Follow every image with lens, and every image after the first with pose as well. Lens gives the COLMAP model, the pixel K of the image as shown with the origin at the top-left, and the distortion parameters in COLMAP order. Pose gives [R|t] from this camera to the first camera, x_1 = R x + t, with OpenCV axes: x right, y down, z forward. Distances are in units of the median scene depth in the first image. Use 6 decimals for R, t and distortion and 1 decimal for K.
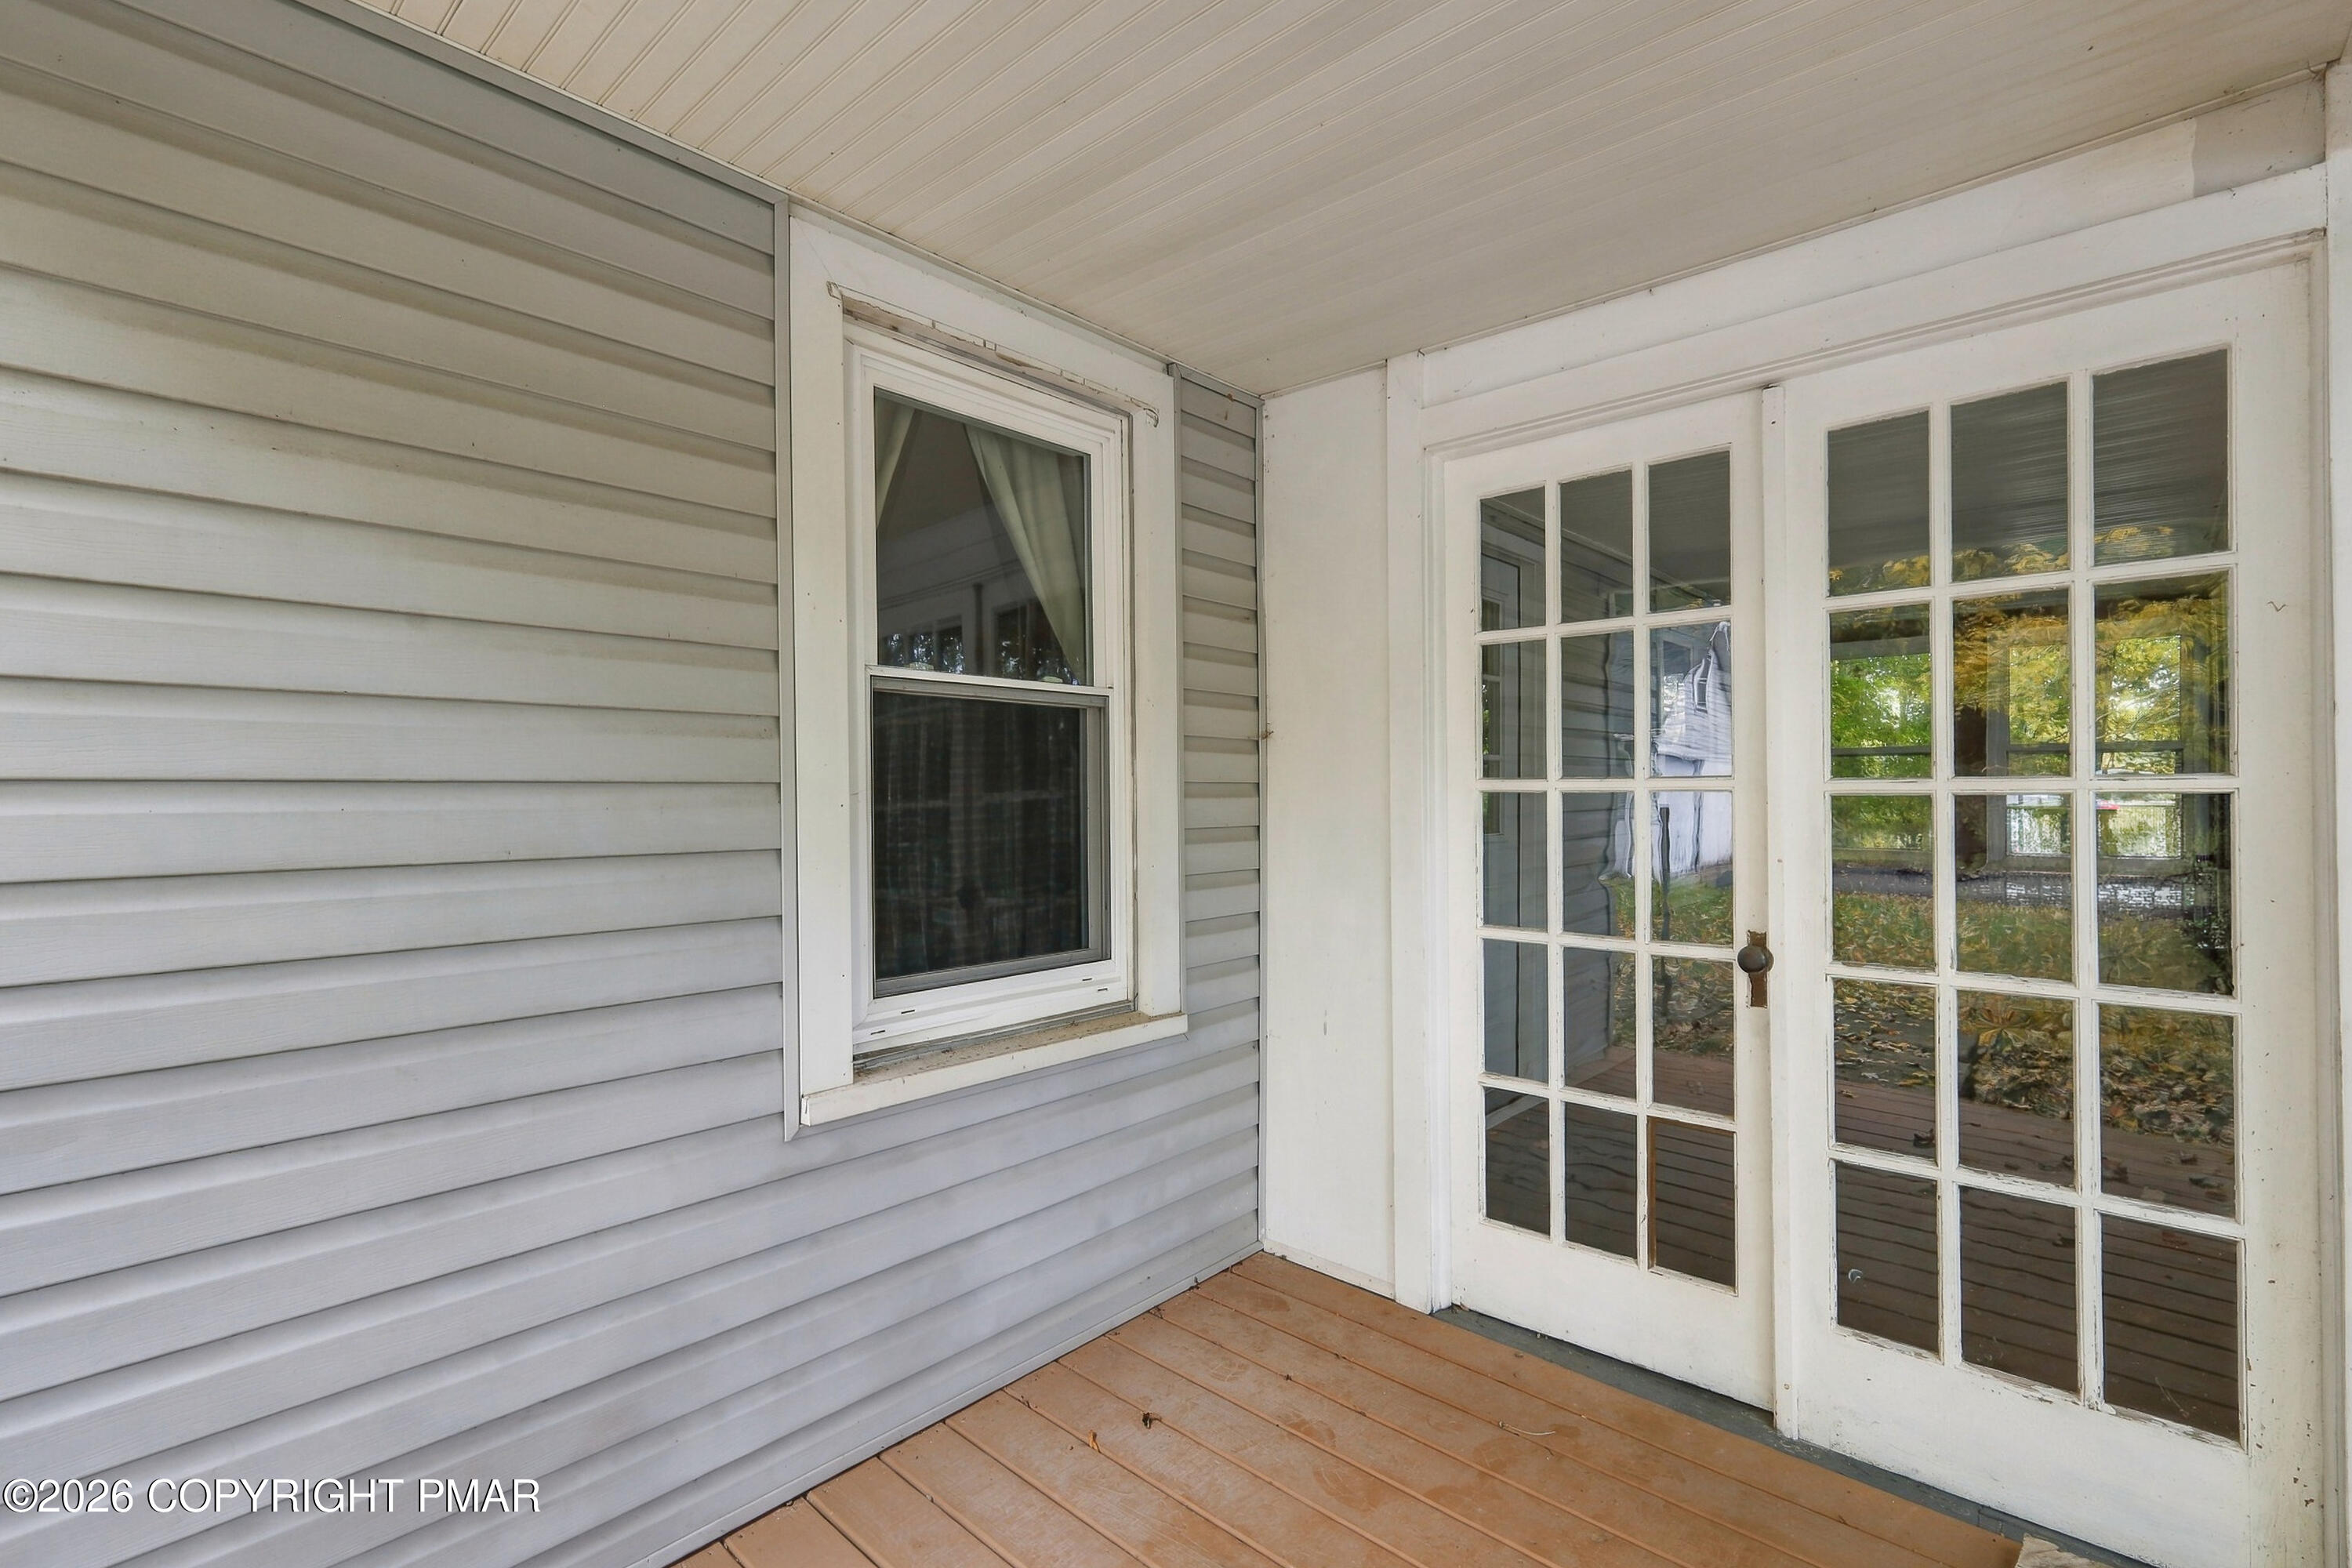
lens RADIAL K [[998.2, 0, 1161.7], [0, 998.2, 777.5], [0, 0, 1]] dist [0.007858, 0.000025]
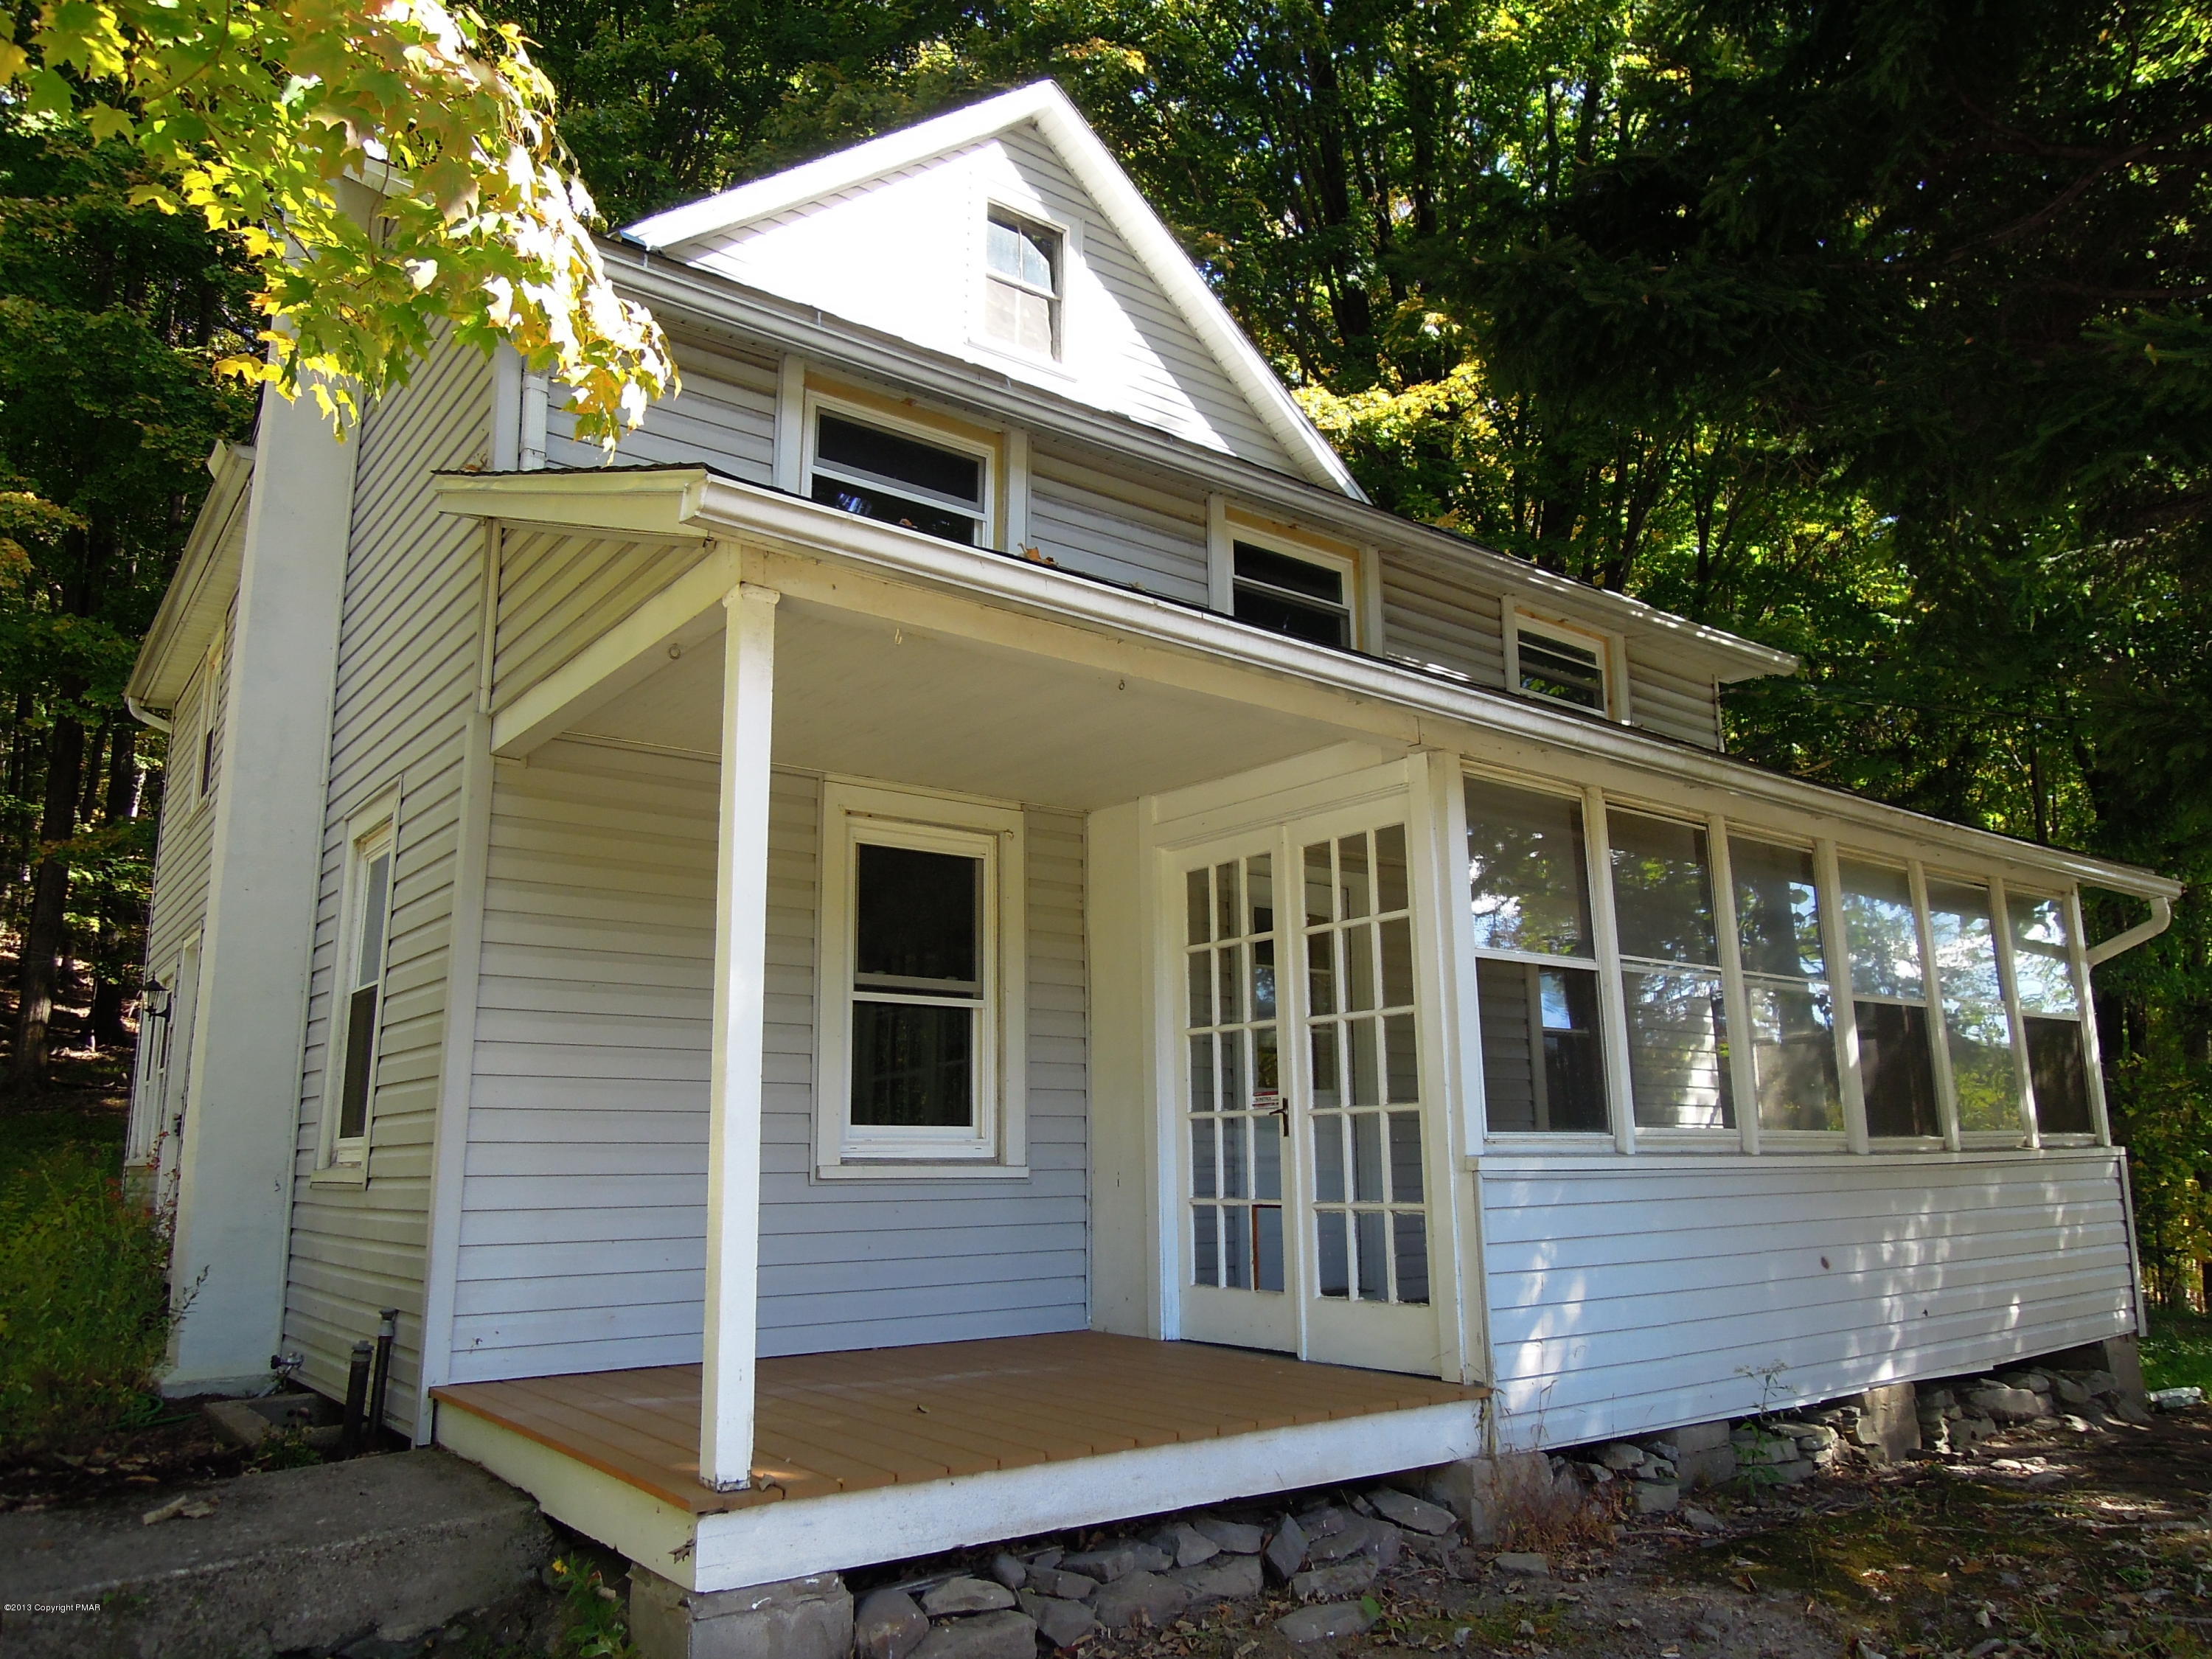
lens RADIAL K [[1566.4, 0, 1109.2], [0, 1566.4, 832.3], [0, 0, 1]] dist [-0.003915, -0.003848]
pose [[0.983605, -0.036891, -0.176522, 0.691768], [-0.001437, 0.977218, -0.212231, 0.253093], [0.180330, 0.209005, 0.961144, -1.778271]]
